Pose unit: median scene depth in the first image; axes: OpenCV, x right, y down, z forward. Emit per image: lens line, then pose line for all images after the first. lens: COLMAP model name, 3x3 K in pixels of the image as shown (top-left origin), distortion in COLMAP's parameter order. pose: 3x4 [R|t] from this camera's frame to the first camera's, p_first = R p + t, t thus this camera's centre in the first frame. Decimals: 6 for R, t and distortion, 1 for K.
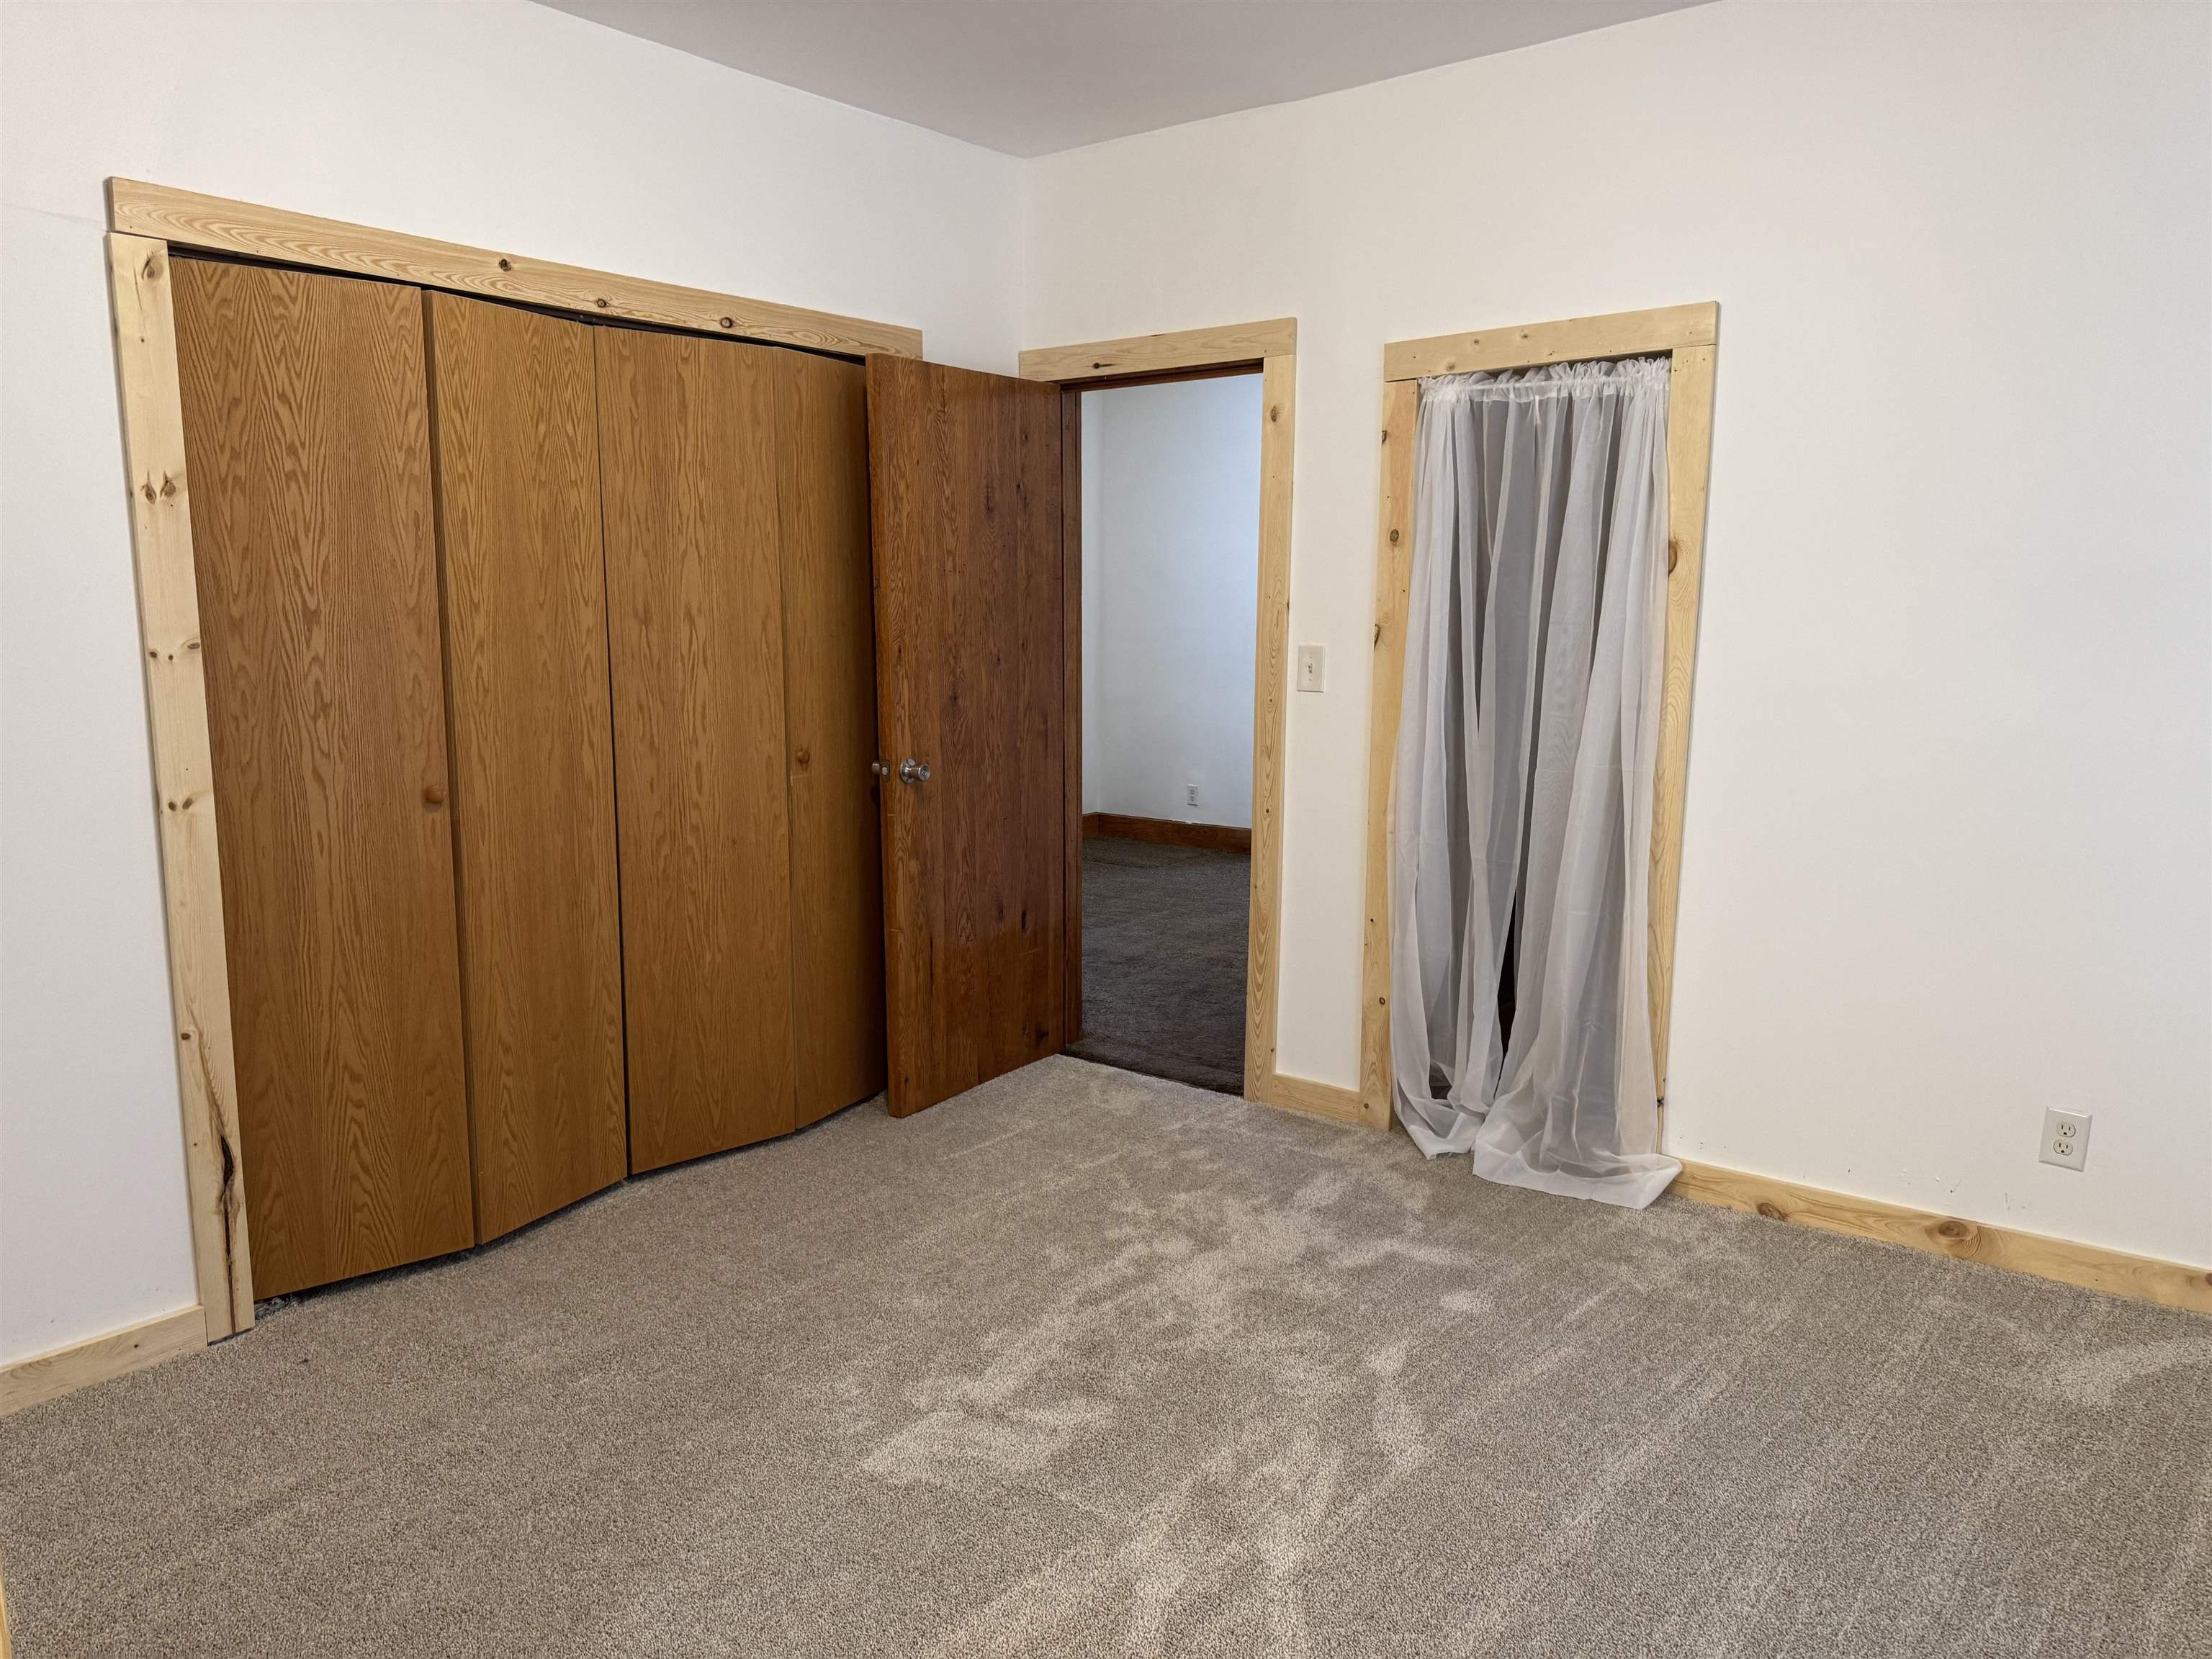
lens RADIAL K [[1549.1, 0, 1103.9], [0, 1549.1, 840.0], [0, 0, 1]] dist [0.059734, -0.074499]
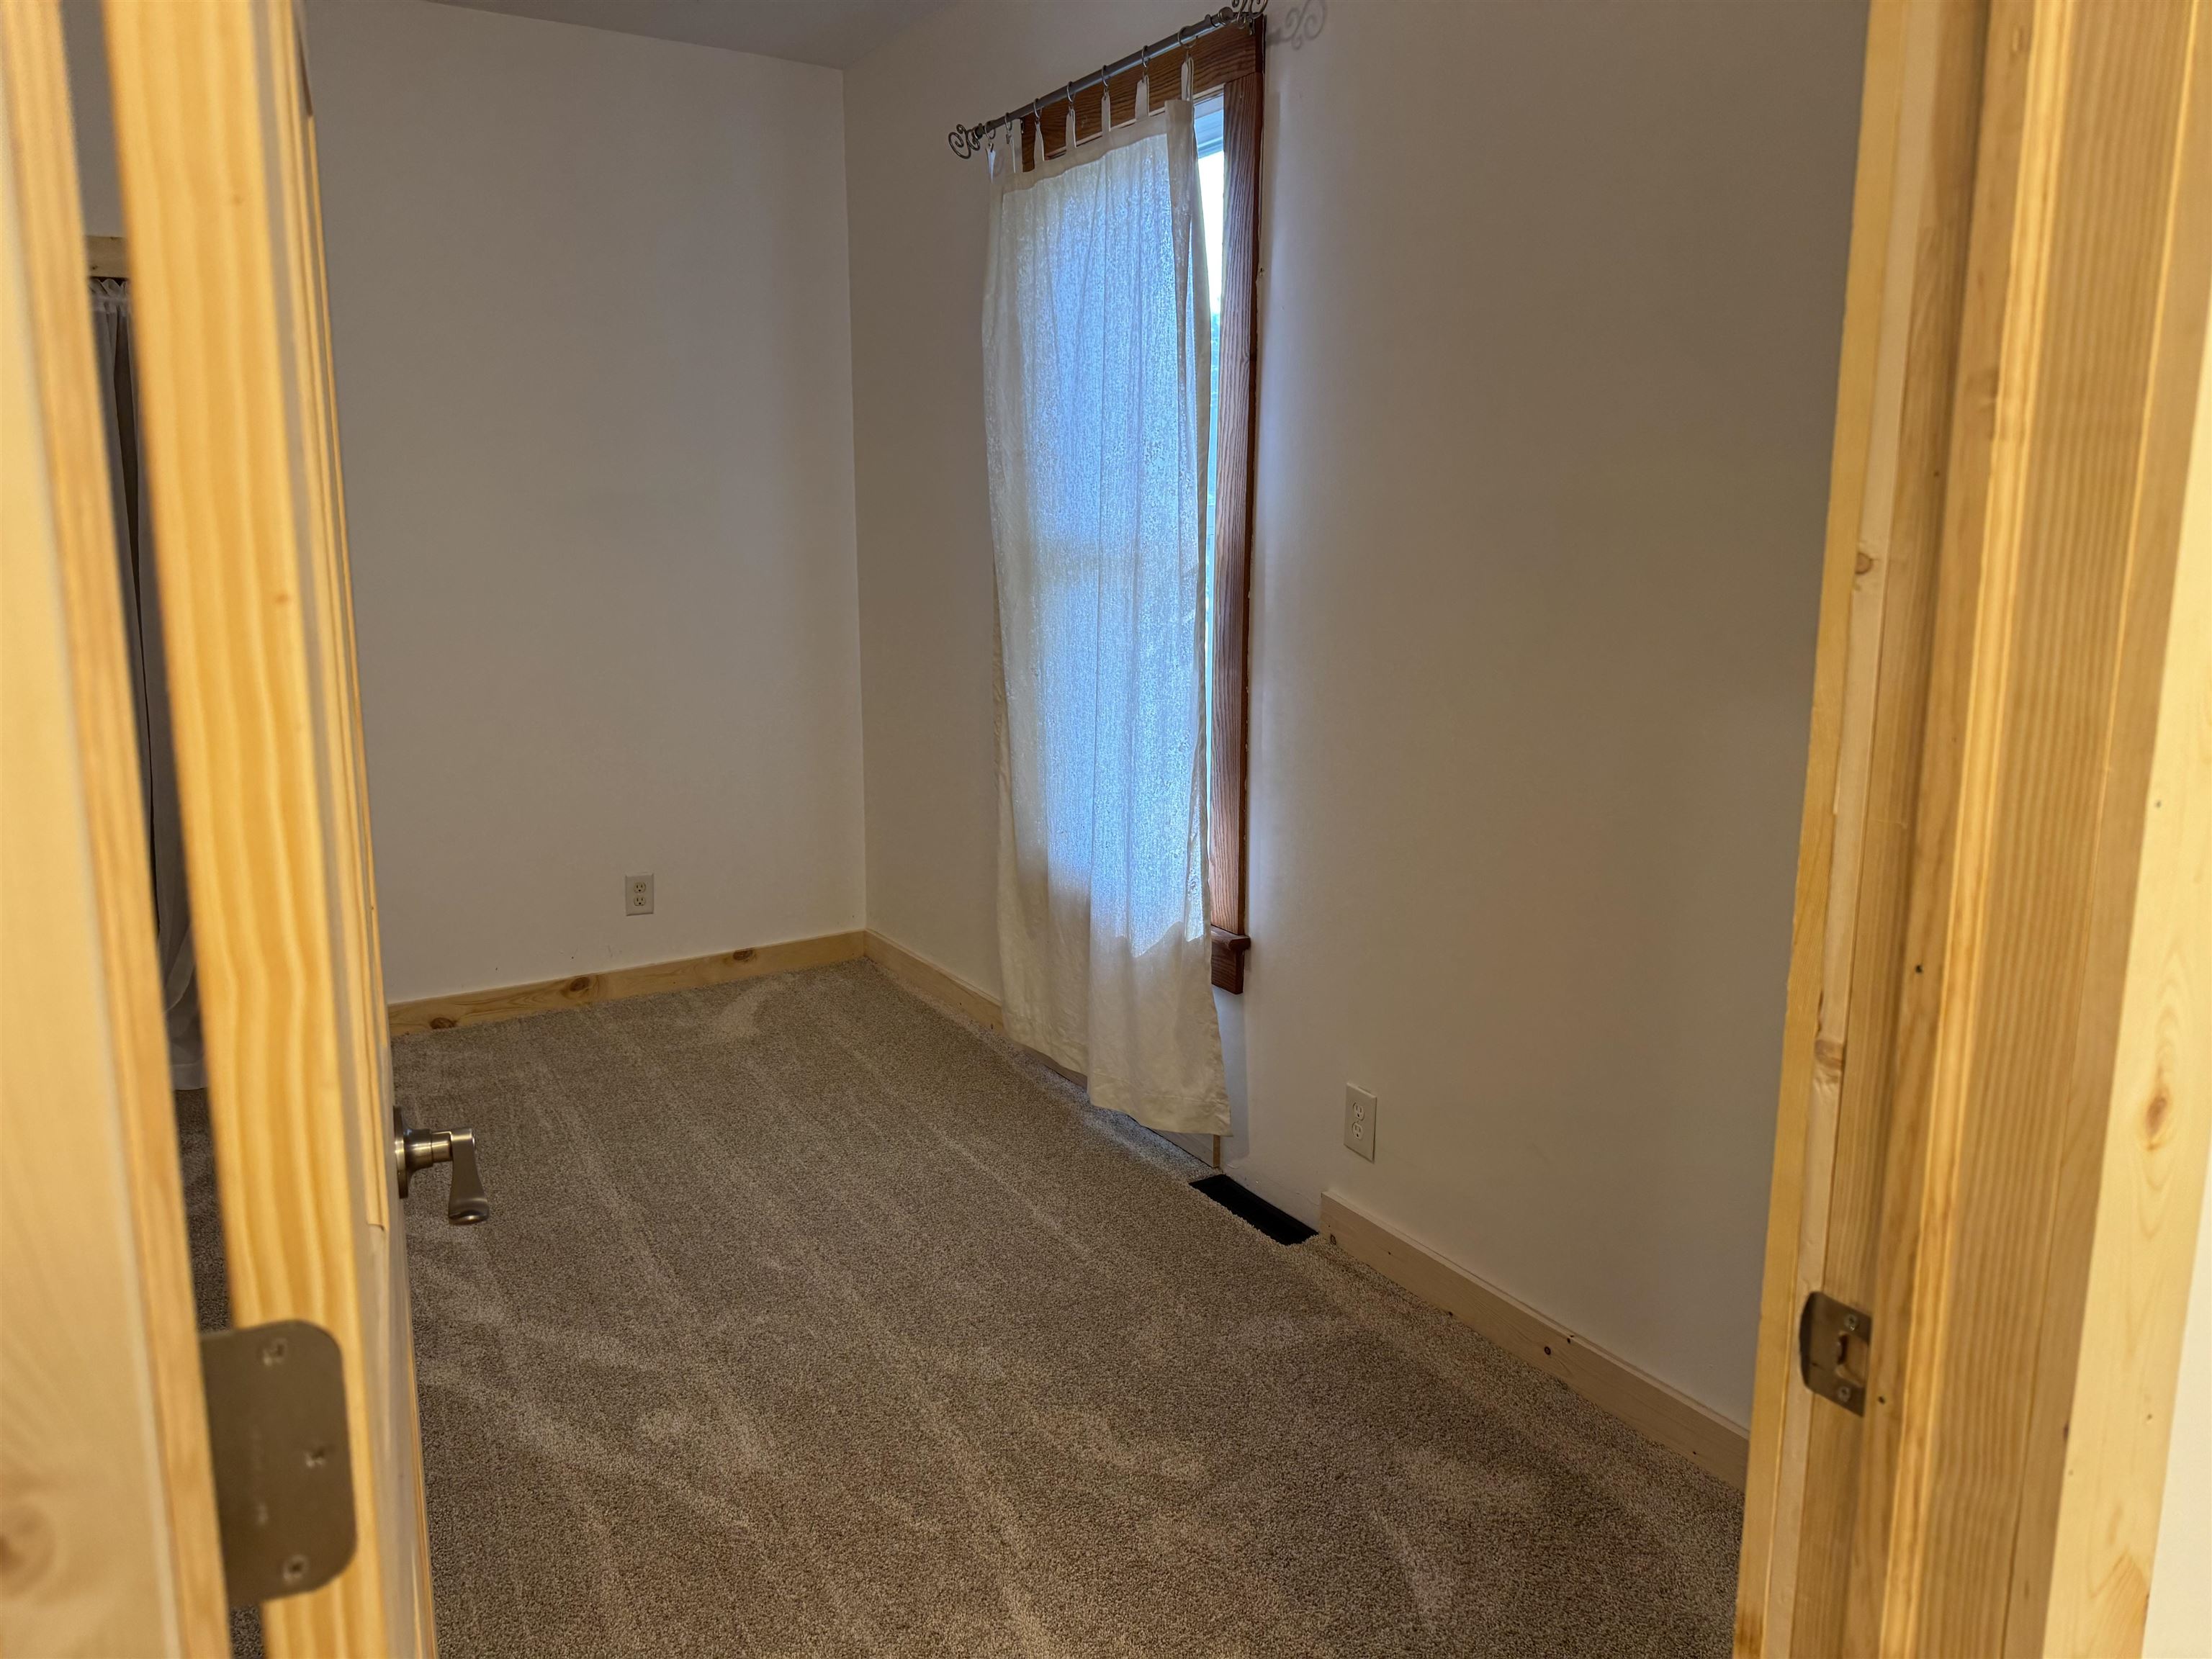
lens RADIAL K [[1549.1, 0, 1103.3], [0, 1549.1, 818.5], [0, 0, 1]] dist [0.059734, -0.074499]
pose [[0.373255, -0.179019, 0.910293, -0.482107], [0.151580, 0.979788, 0.130533, 0.002003], [-0.915262, 0.089260, 0.392846, 0.047043]]
